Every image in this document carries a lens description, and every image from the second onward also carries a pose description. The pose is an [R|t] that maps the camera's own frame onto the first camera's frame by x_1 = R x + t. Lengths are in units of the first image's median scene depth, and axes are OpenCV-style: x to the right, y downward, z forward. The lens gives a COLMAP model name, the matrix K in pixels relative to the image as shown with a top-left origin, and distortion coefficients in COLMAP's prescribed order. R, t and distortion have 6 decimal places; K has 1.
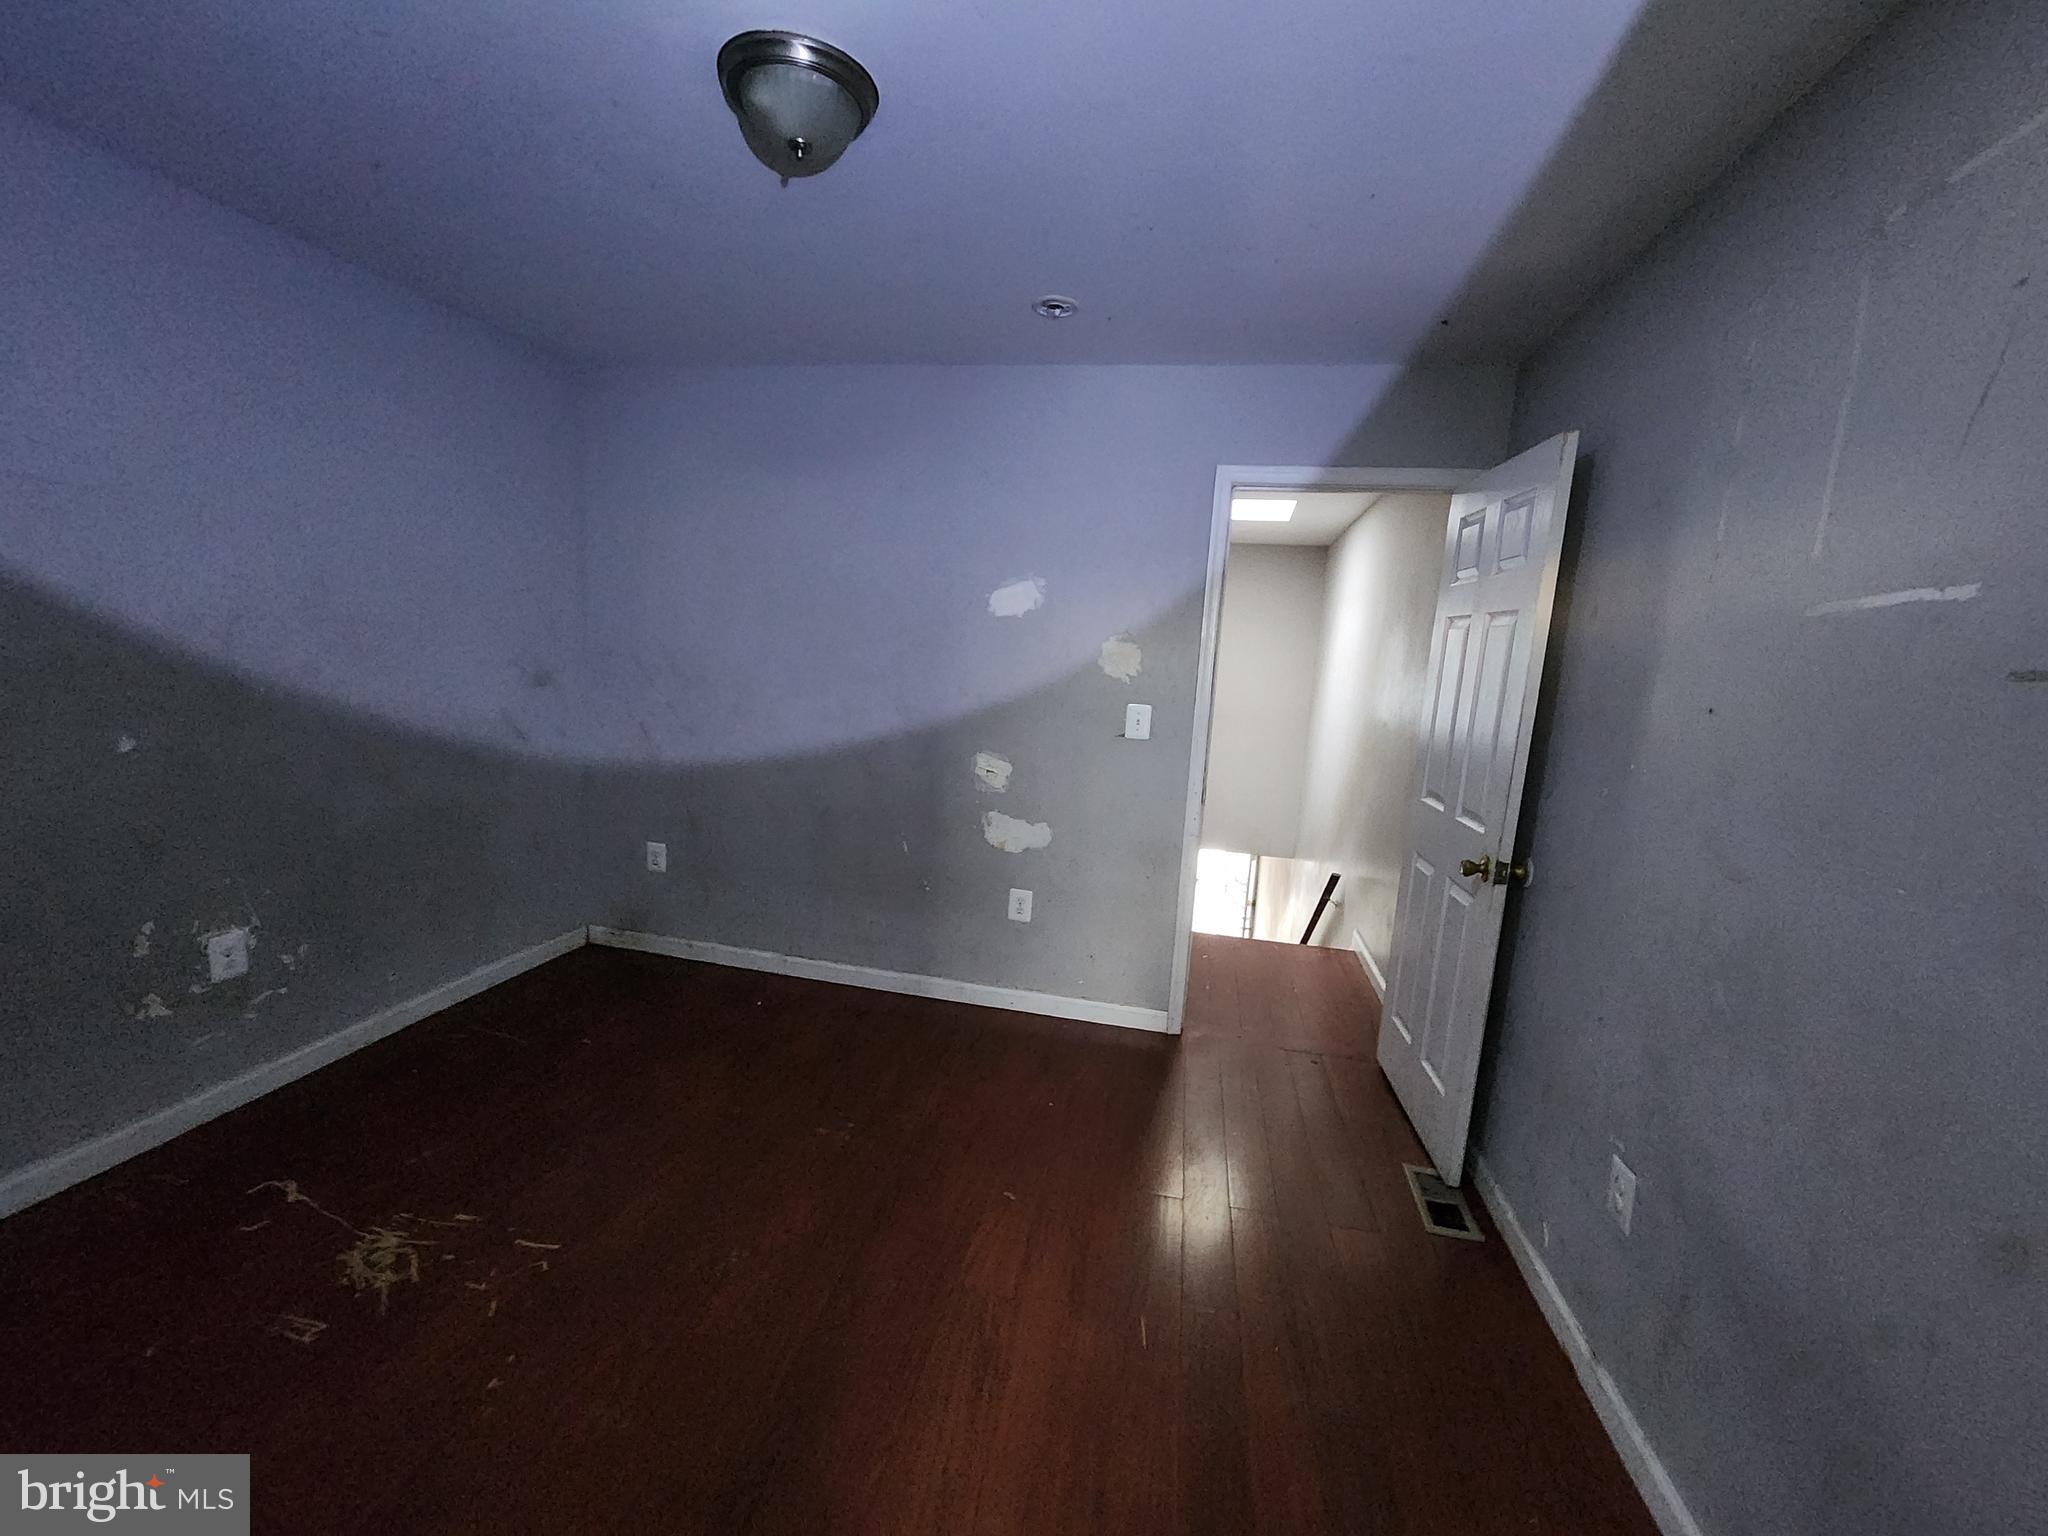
lens RADIAL K [[824.7, 0, 1028.8], [0, 824.7, 772.5], [0, 0, 1]] dist [-0.004043, 0.000083]
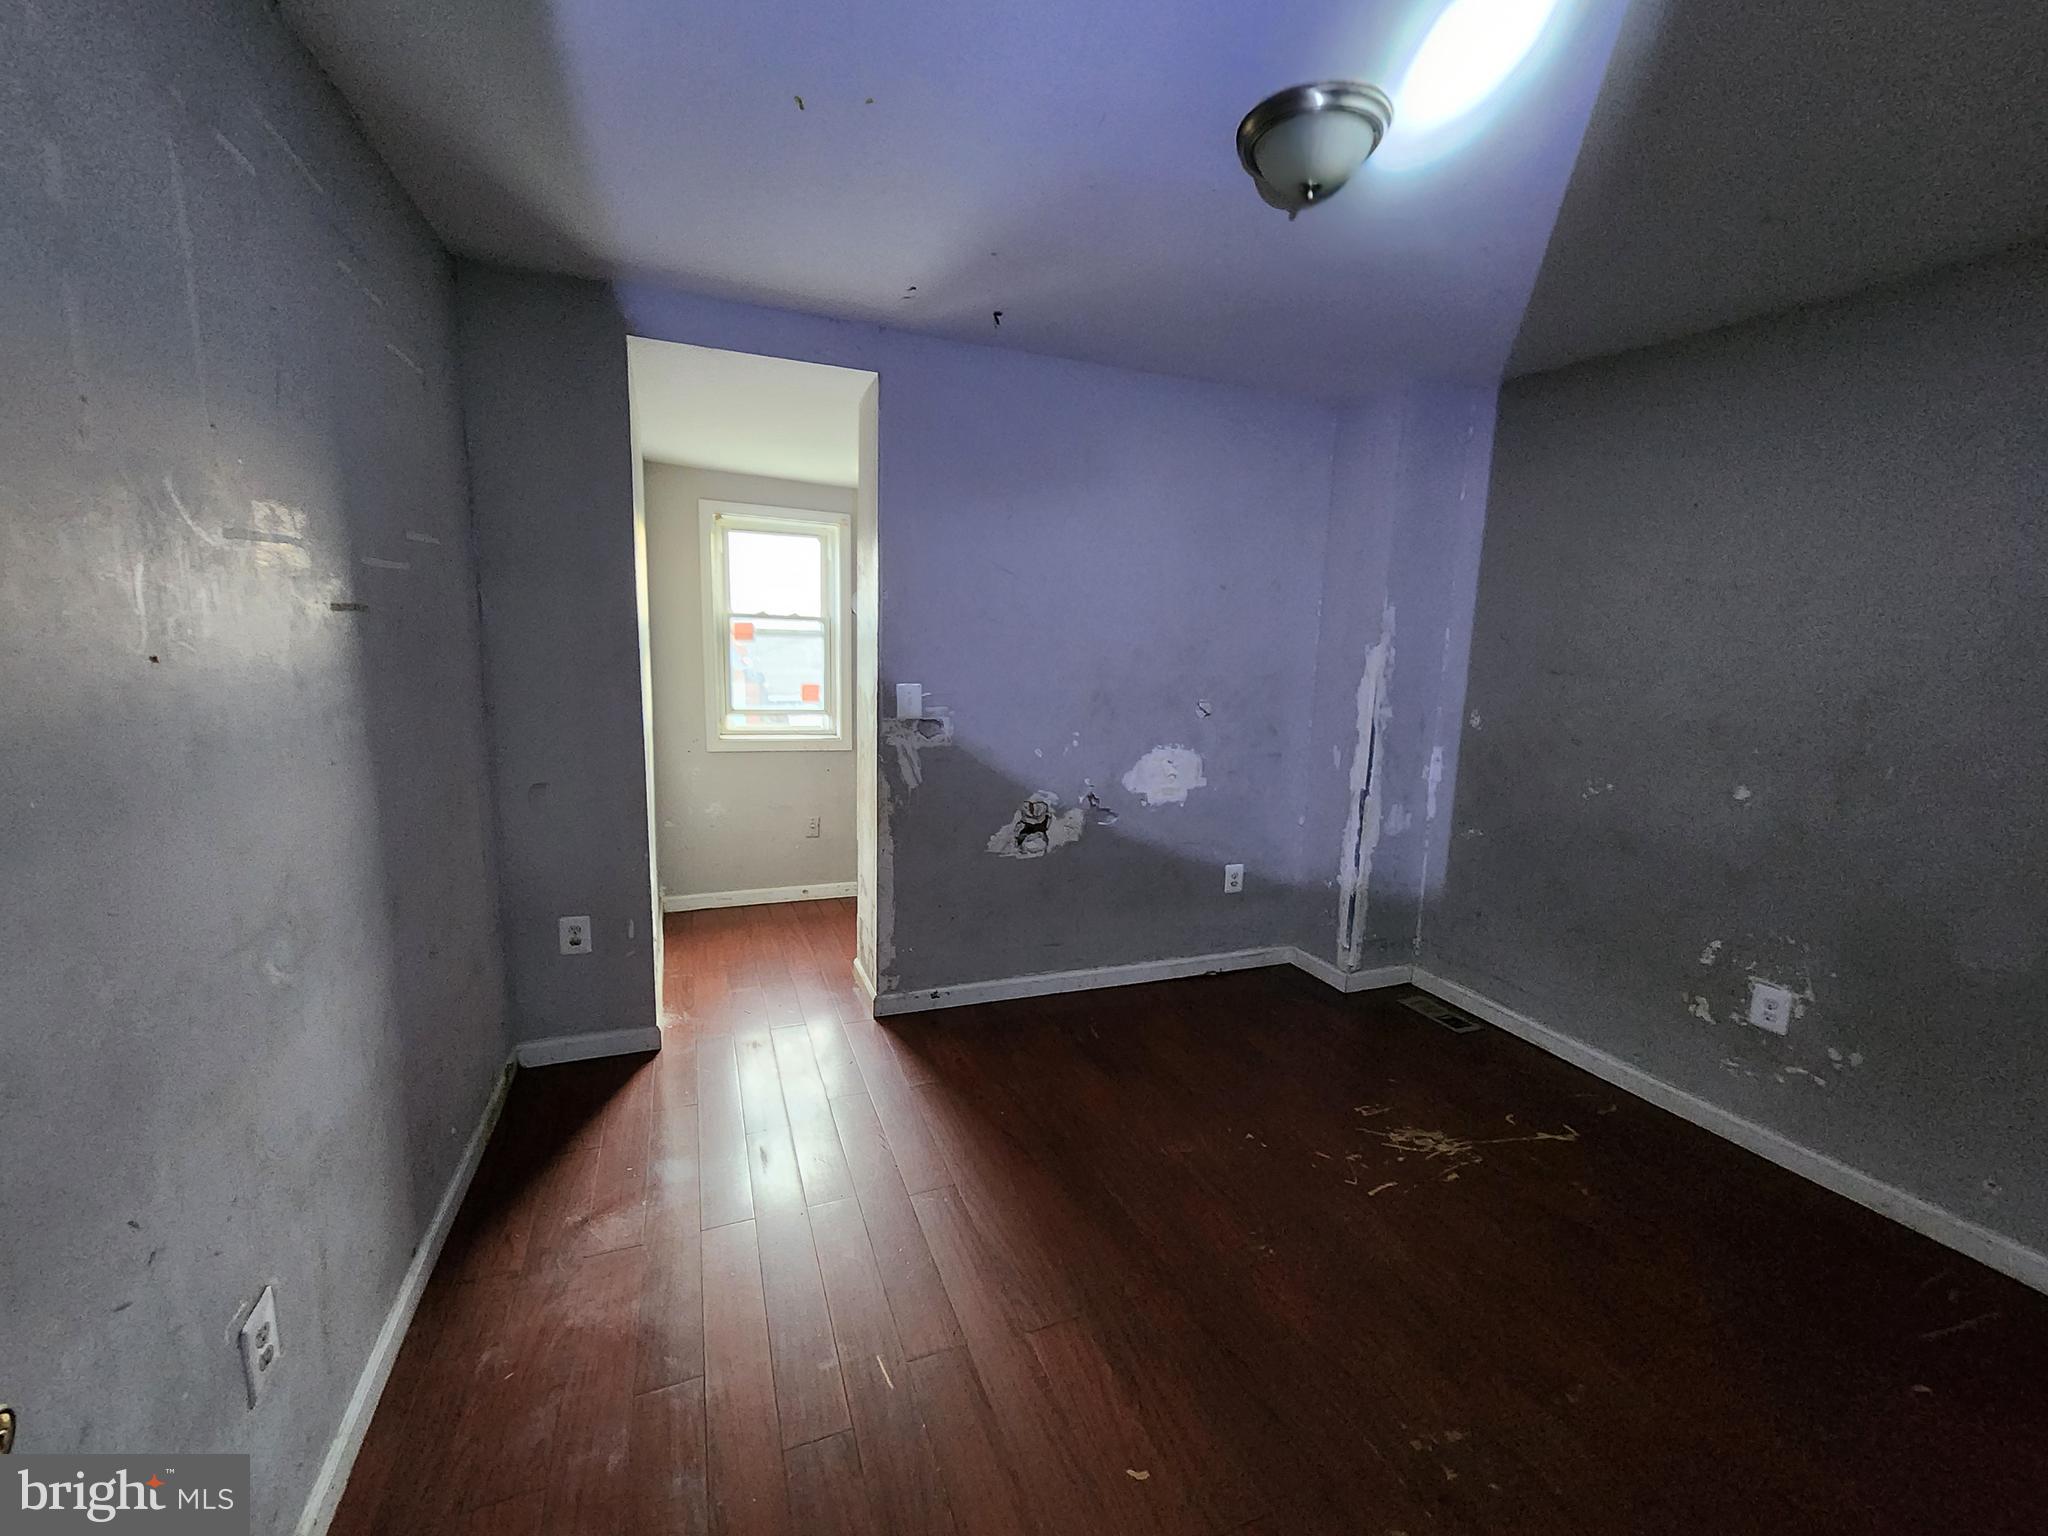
lens RADIAL K [[824.7, 0, 1030.5], [0, 824.7, 771.1], [0, 0, 1]] dist [-0.004043, 0.000083]
pose [[-0.833409, -0.003152, -0.552648, 0.418924], [-0.163142, 0.956824, 0.240566, -0.175297], [0.528028, 0.290650, -0.797940, 1.319936]]
